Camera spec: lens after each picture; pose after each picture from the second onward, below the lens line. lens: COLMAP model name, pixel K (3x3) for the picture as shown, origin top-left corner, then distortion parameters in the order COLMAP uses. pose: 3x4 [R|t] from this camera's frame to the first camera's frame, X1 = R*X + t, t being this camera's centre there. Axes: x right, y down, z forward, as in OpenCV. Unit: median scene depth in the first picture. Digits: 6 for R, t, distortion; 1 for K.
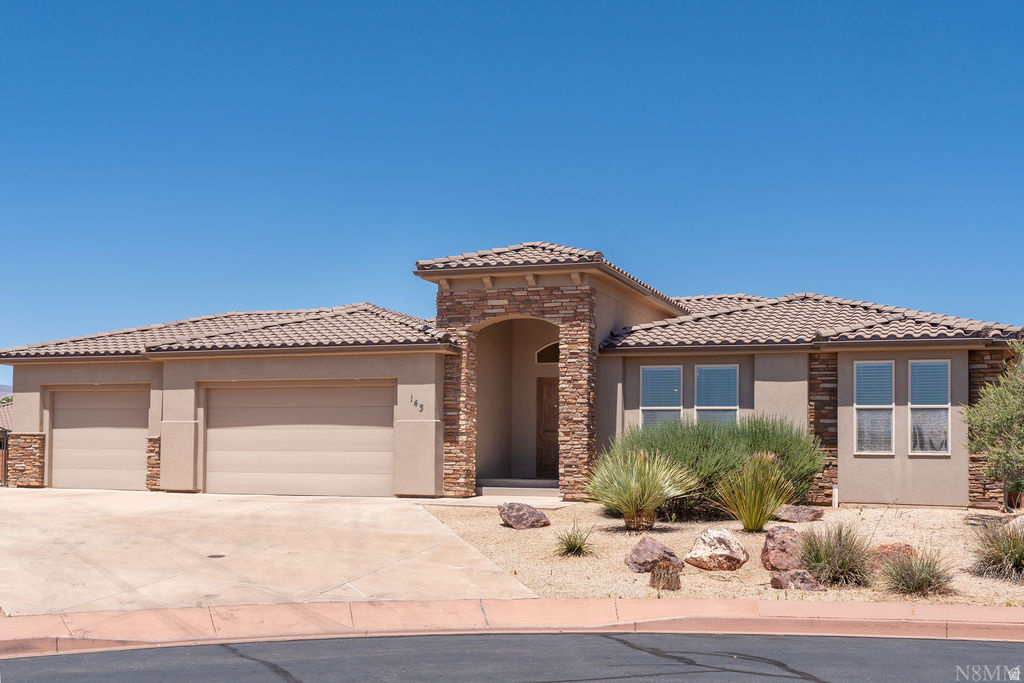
lens RADIAL K [[1192.0, 0, 512.2], [0, 1192.0, 437.0], [0, 0, 1]] dist [0.006713, 0.009570]
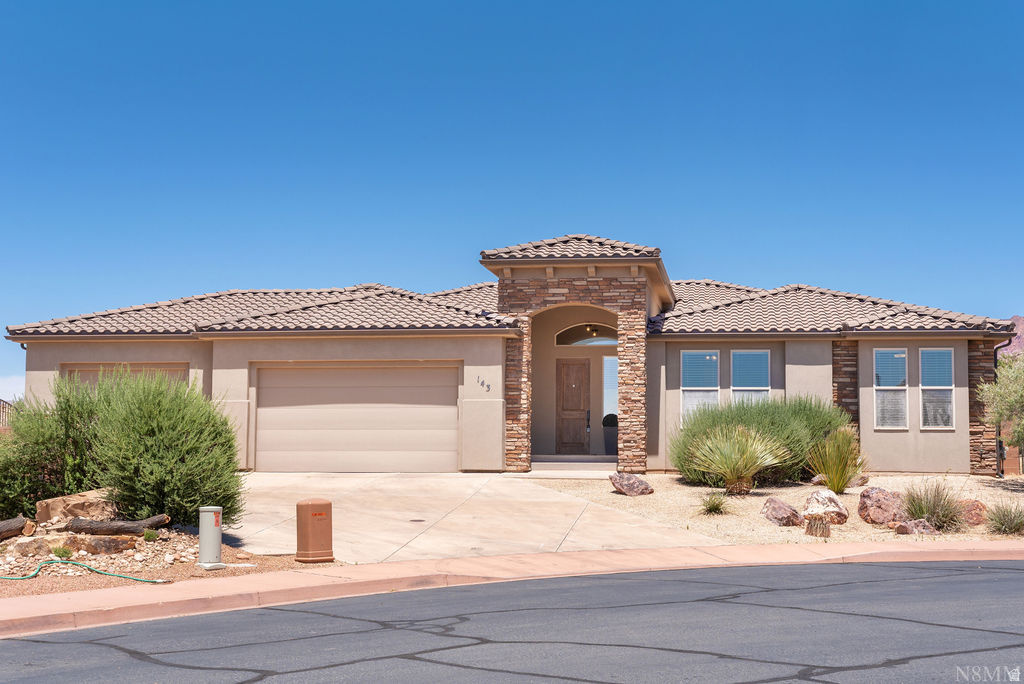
lens RADIAL K [[1428.9, 0, 512.0], [0, 1428.9, 342.0], [0, 0, 1]] dist [0.000130, 0.031166]
pose [[0.975374, 0.008744, 0.220382, -0.345182], [0.003121, 0.998566, -0.053437, 0.003011], [-0.220533, 0.052809, 0.973949, -0.258093]]
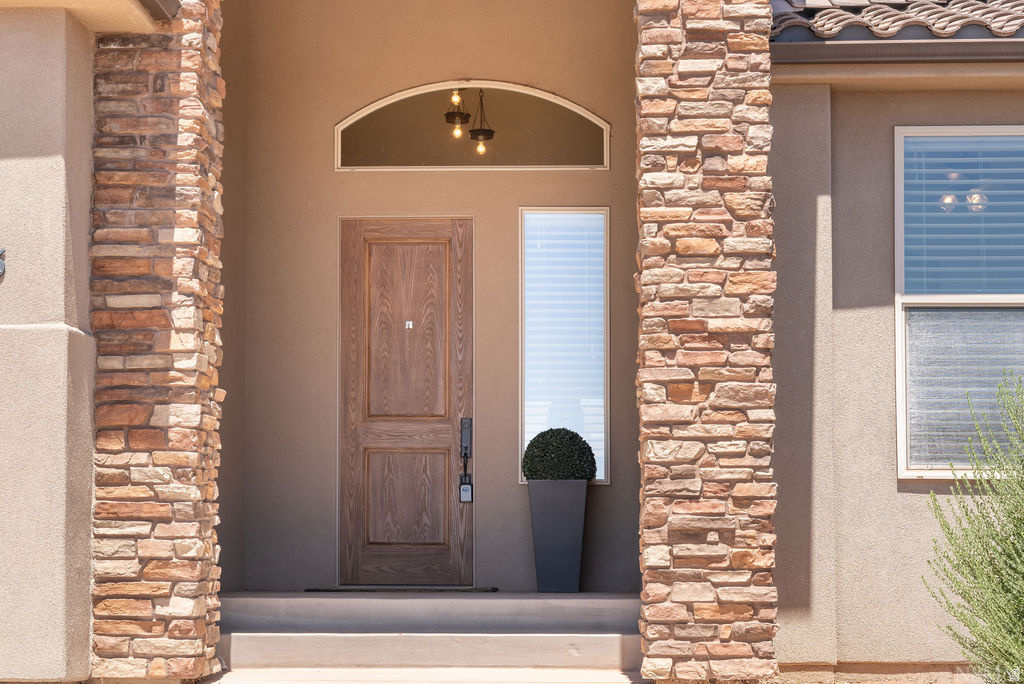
lens RADIAL K [[1992.4, 0, 415.0], [0, 1992.4, 448.0], [0, 0, 1]] dist [0.037950, 0.053692]
pose [[0.958722, 0.004028, 0.284318, -0.107962], [0.004987, 0.999508, -0.030976, 0.019365], [-0.284303, 0.031115, 0.958229, 0.655216]]
